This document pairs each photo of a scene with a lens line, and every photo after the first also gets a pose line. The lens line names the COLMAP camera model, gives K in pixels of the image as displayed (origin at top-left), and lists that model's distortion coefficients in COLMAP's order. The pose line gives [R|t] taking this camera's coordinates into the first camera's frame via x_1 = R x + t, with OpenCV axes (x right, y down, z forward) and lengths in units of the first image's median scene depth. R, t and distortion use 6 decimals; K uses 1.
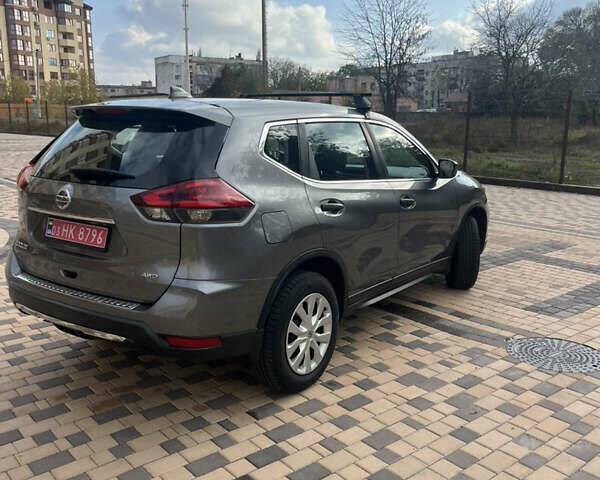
lens RADIAL K [[596.5, 0, 311.6], [0, 596.5, 240.2], [0, 0, 1]] dist [0.025357, -0.000521]
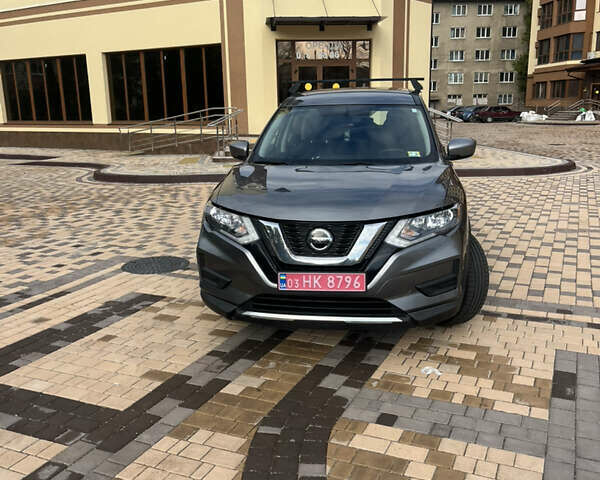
lens RADIAL K [[596.5, 0, 311.6], [0, 596.5, 240.2], [0, 0, 1]] dist [0.025357, -0.000521]
pose [[-0.900227, 0.098432, -0.424149, 0.799443], [-0.083852, 0.916688, 0.390707, -0.568304], [0.427270, 0.387291, -0.816974, 2.754959]]
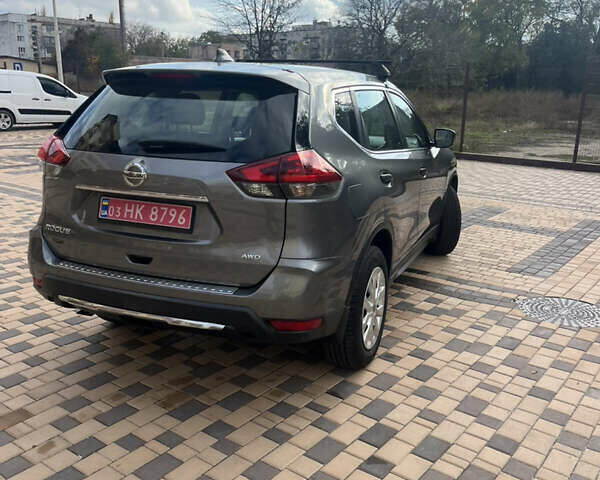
lens RADIAL K [[596.5, 0, 311.6], [0, 596.5, 240.2], [0, 0, 1]] dist [0.025357, -0.000521]
pose [[0.975684, -0.043159, 0.214892, -0.300631], [0.032596, 0.998091, 0.052461, -0.009249], [-0.216746, -0.044180, 0.975228, 0.067094]]
